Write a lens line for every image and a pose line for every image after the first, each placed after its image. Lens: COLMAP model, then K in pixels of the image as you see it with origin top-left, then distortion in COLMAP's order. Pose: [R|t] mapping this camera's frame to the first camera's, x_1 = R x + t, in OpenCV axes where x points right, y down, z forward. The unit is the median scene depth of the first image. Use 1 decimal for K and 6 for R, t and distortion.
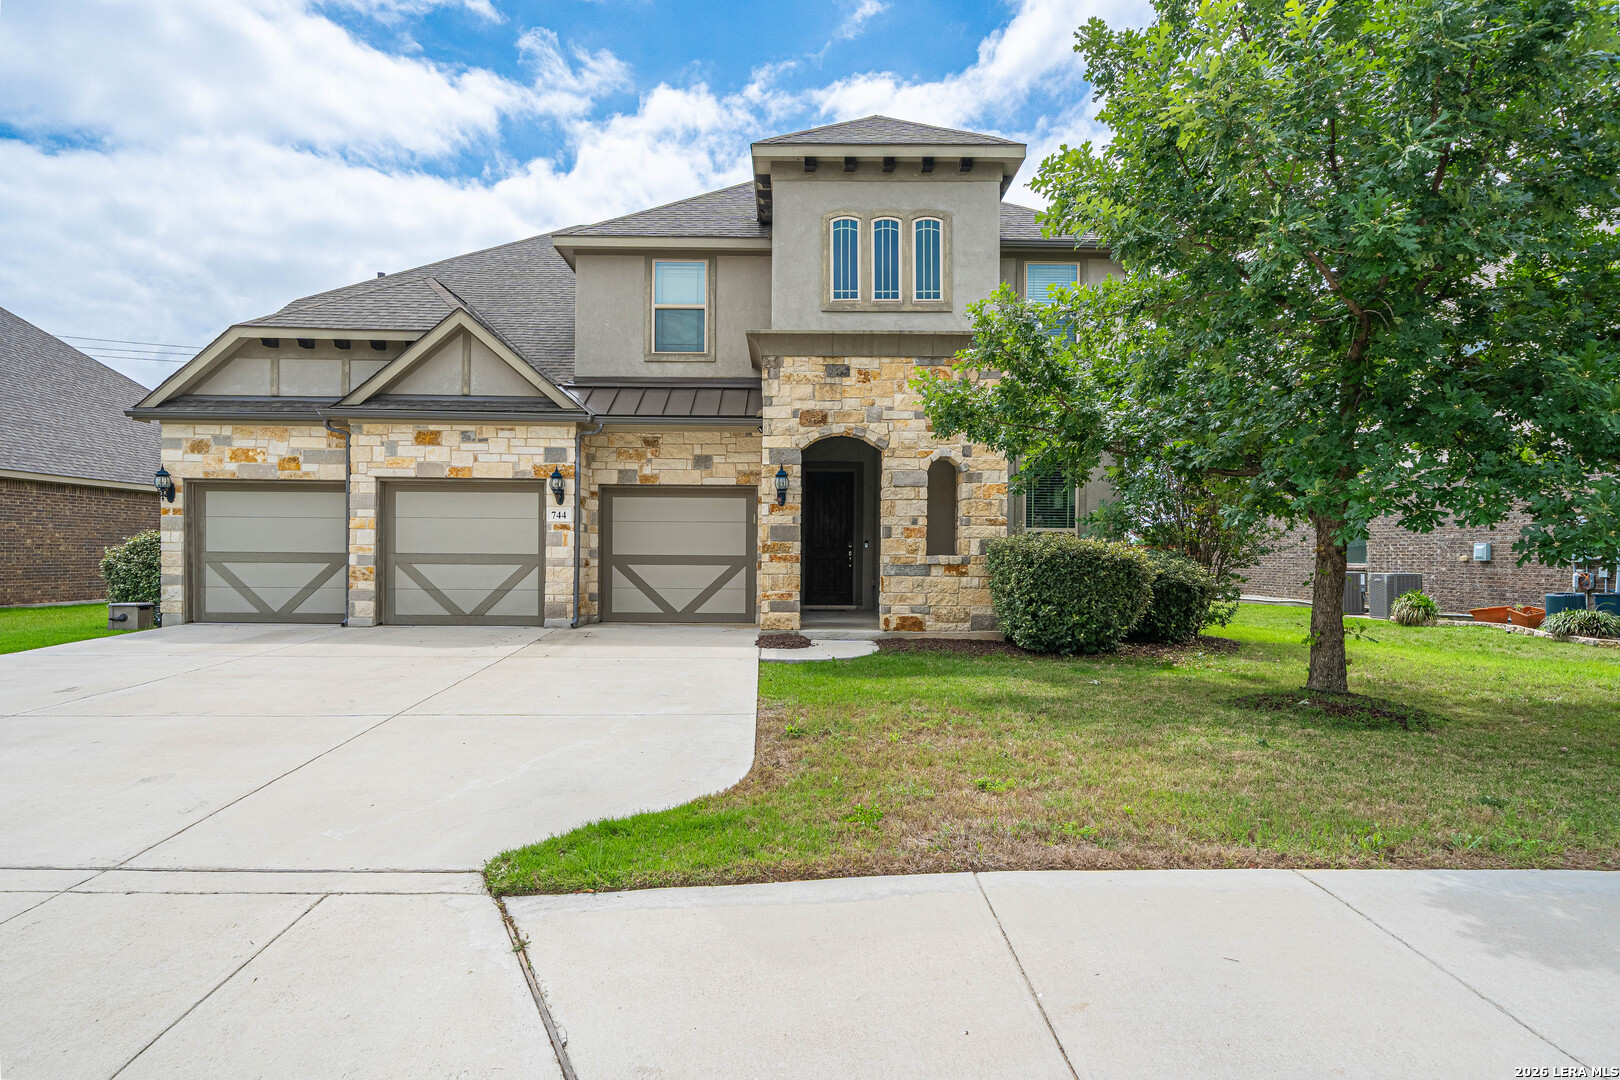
lens RADIAL K [[911.8, 0, 811.4], [0, 911.8, 549.6], [0, 0, 1]] dist [-0.002502, -0.003403]
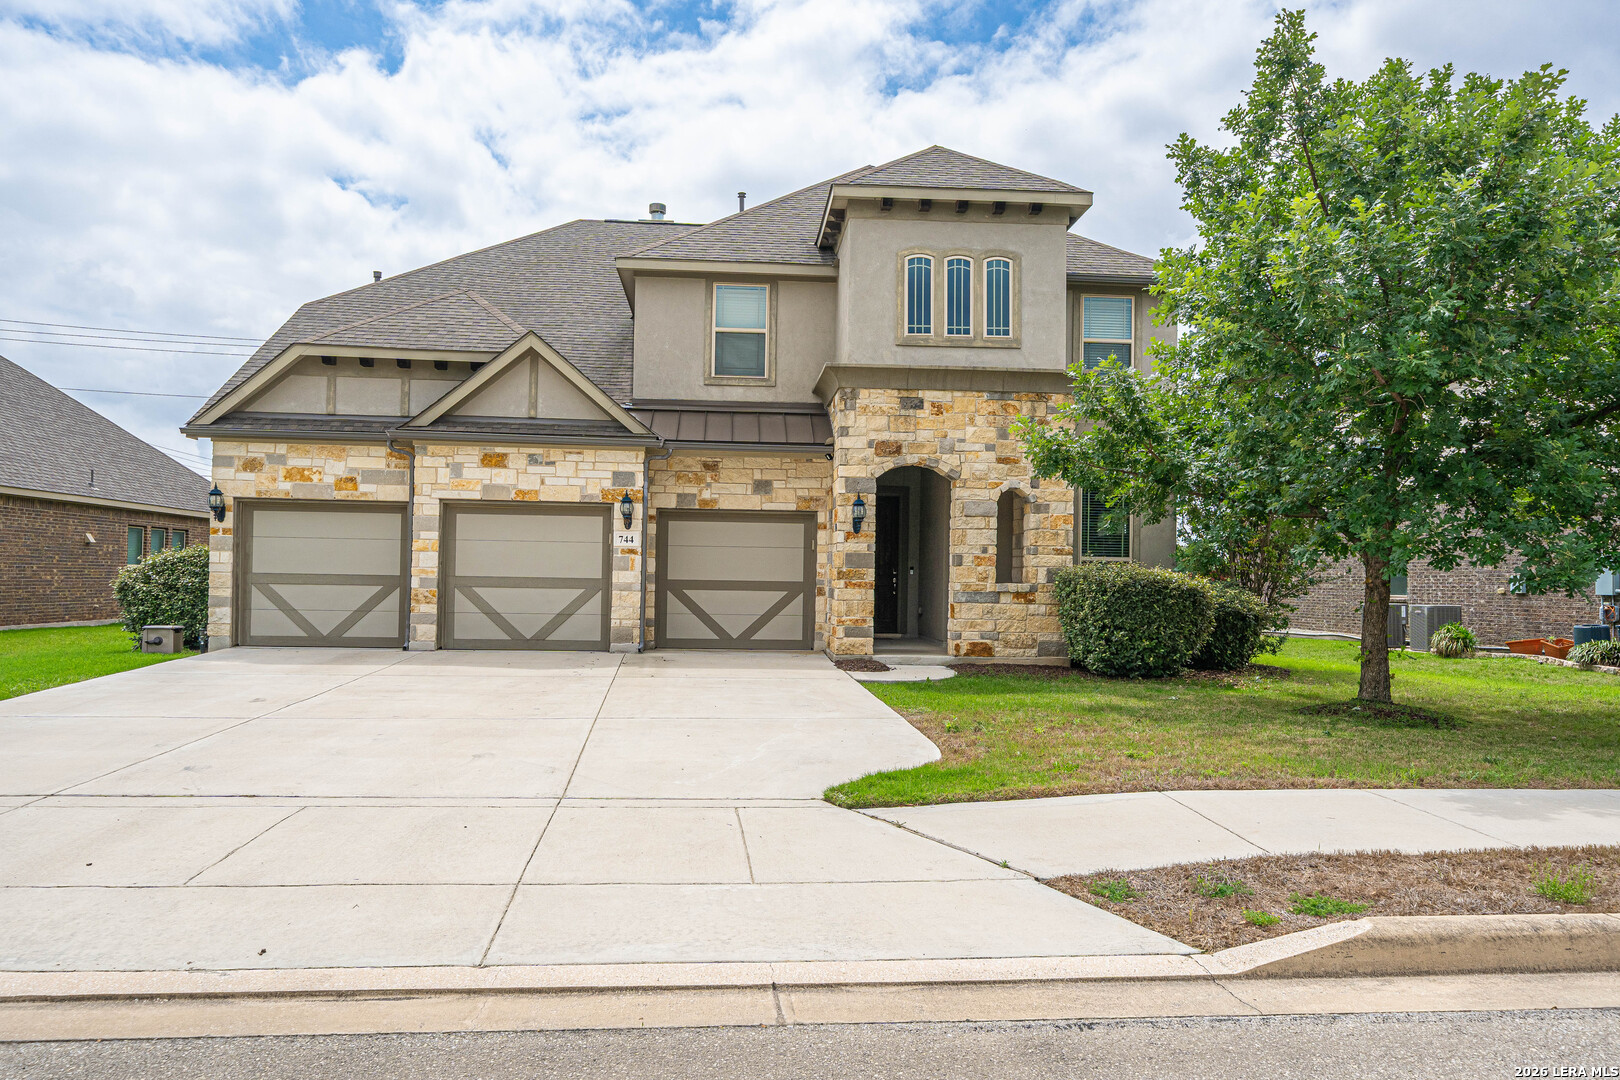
lens RADIAL K [[1138.4, 0, 809.9], [0, 1138.4, 547.2], [0, 0, 1]] dist [-0.009777, 0.002572]
pose [[0.997988, 0.010836, 0.062471, -0.162519], [-0.009356, 0.999670, -0.023925, -0.001600], [-0.062709, 0.023293, 0.997760, -0.269105]]
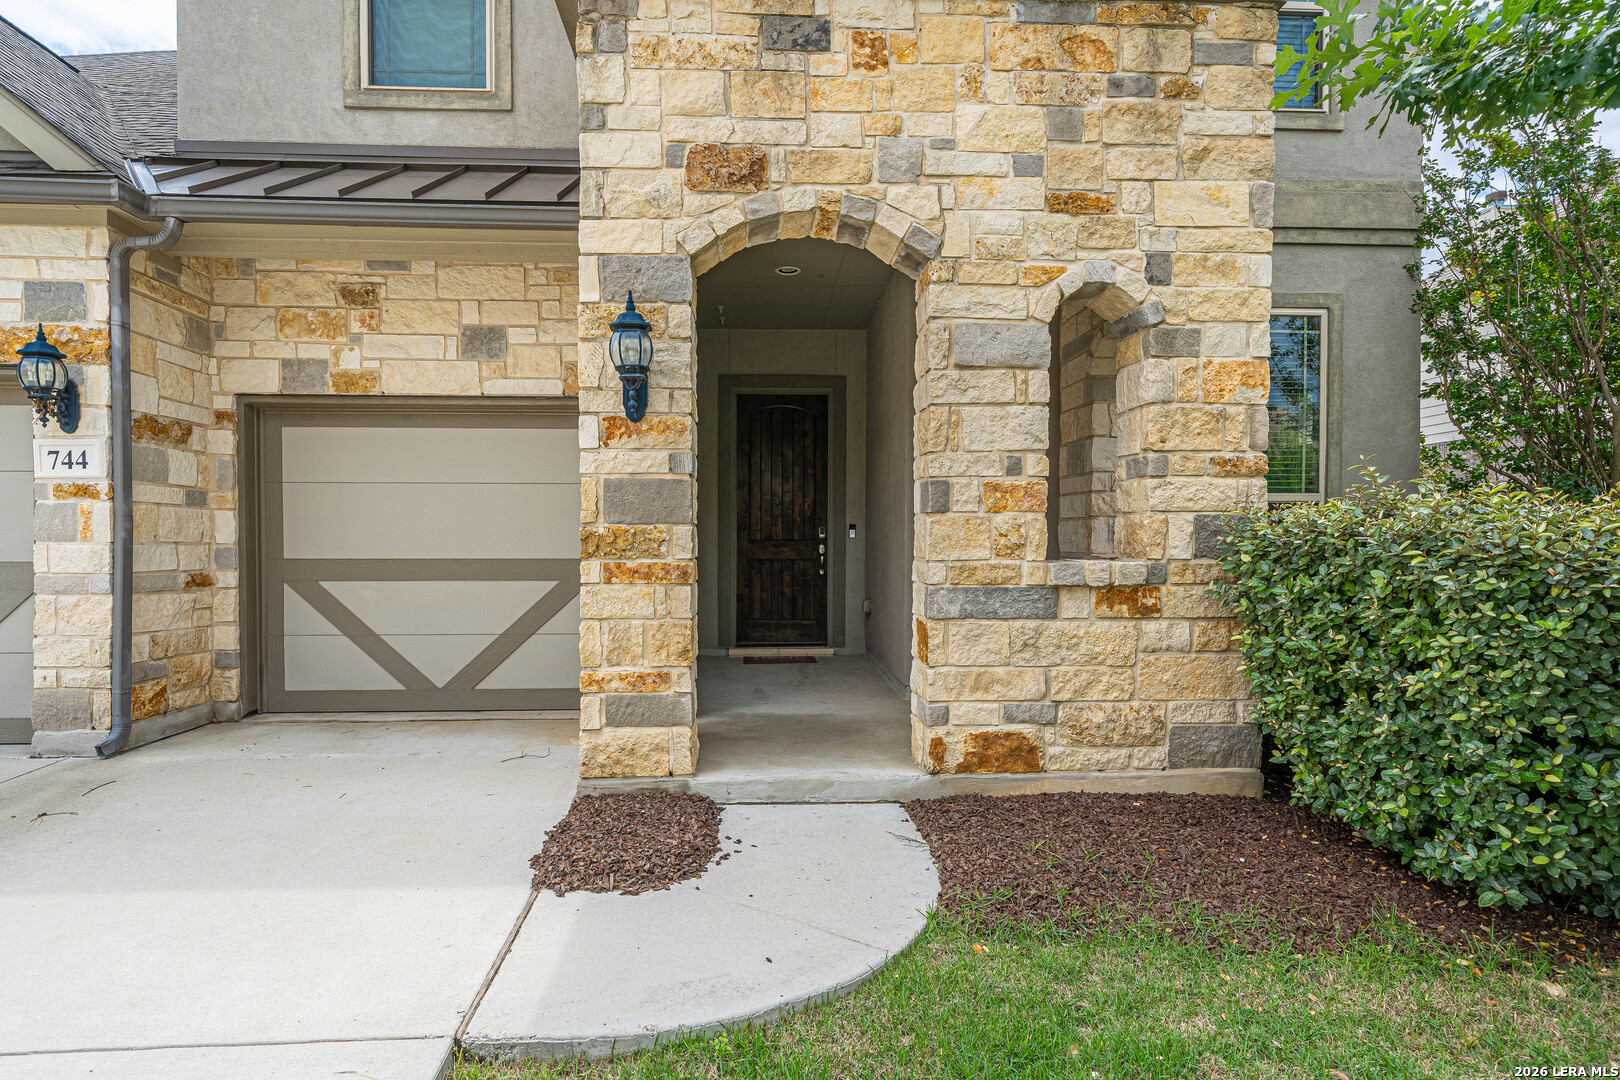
lens RADIAL K [[833.7, 0, 816.2], [0, 833.7, 551.4], [0, 0, 1]] dist [0.001059, -0.002518]
pose [[0.998565, -0.007424, 0.053033, 0.018202], [0.006534, 0.999835, 0.016940, -0.003537], [-0.053150, -0.016570, 0.998449, 0.669916]]
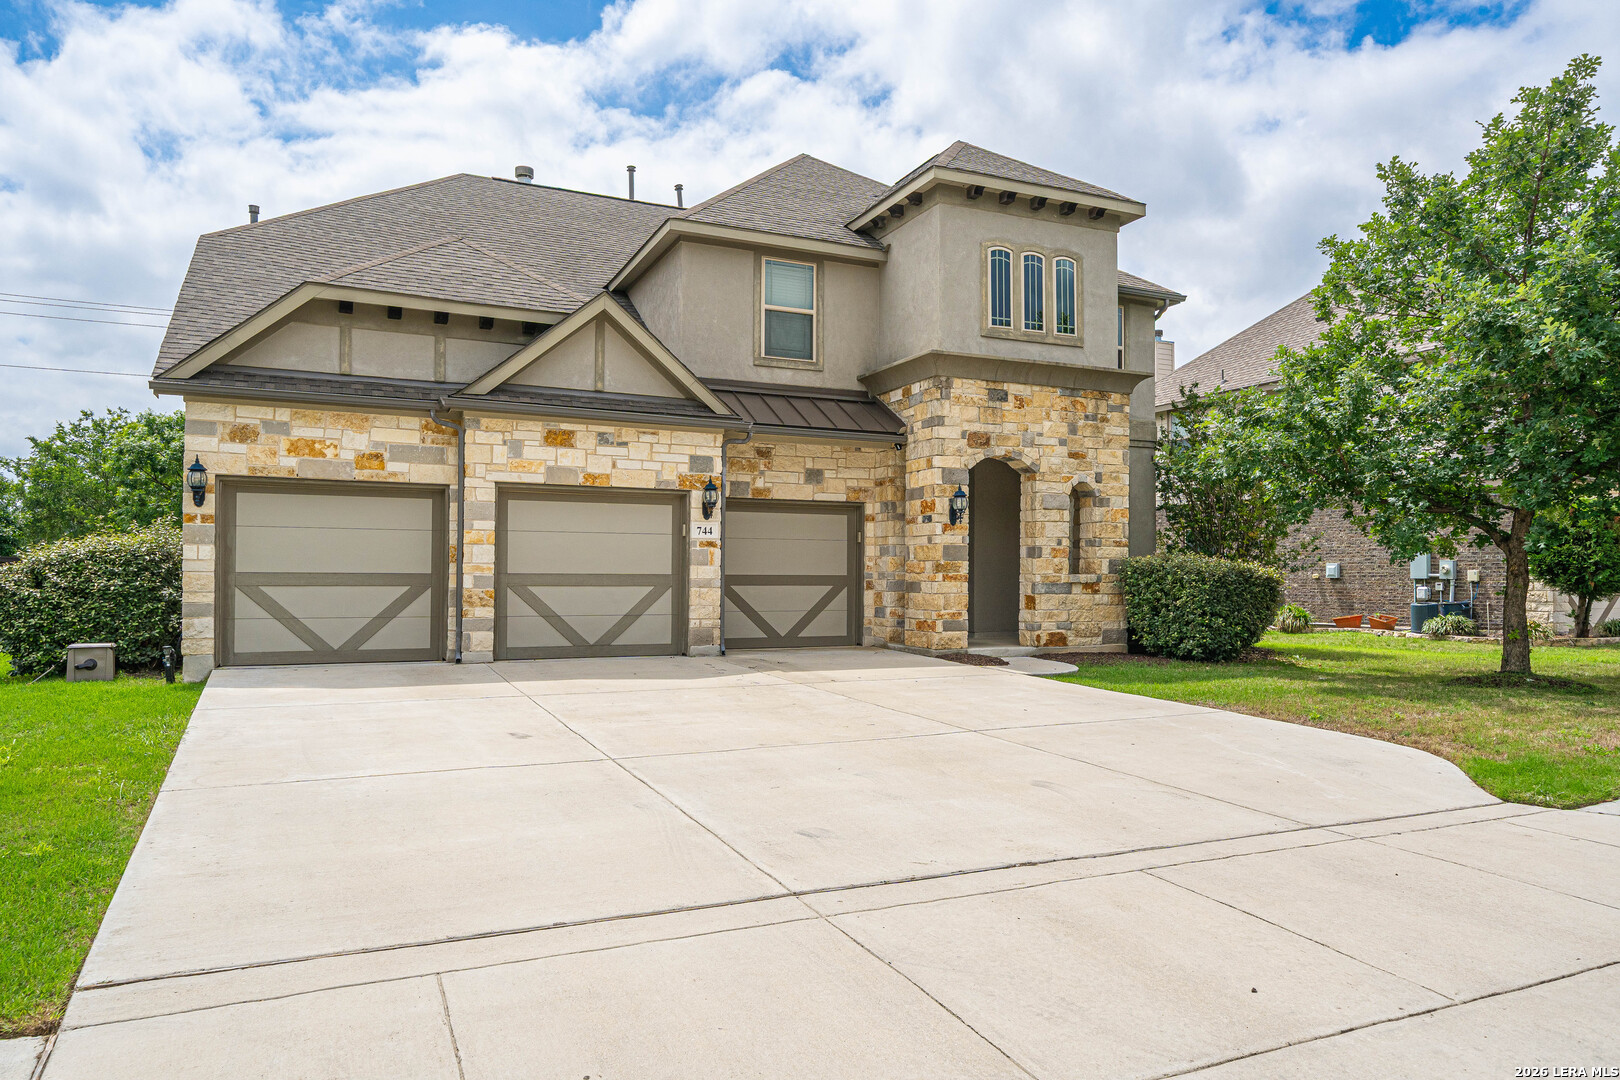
lens RADIAL K [[1031.0, 0, 792.7], [0, 1031.0, 553.3], [0, 0, 1]] dist [-0.021463, 0.006039]
pose [[0.913909, 0.005900, 0.405875, -0.644889], [0.000765, 0.999868, -0.016257, 0.001080], [-0.405918, 0.015168, 0.913784, 0.035202]]
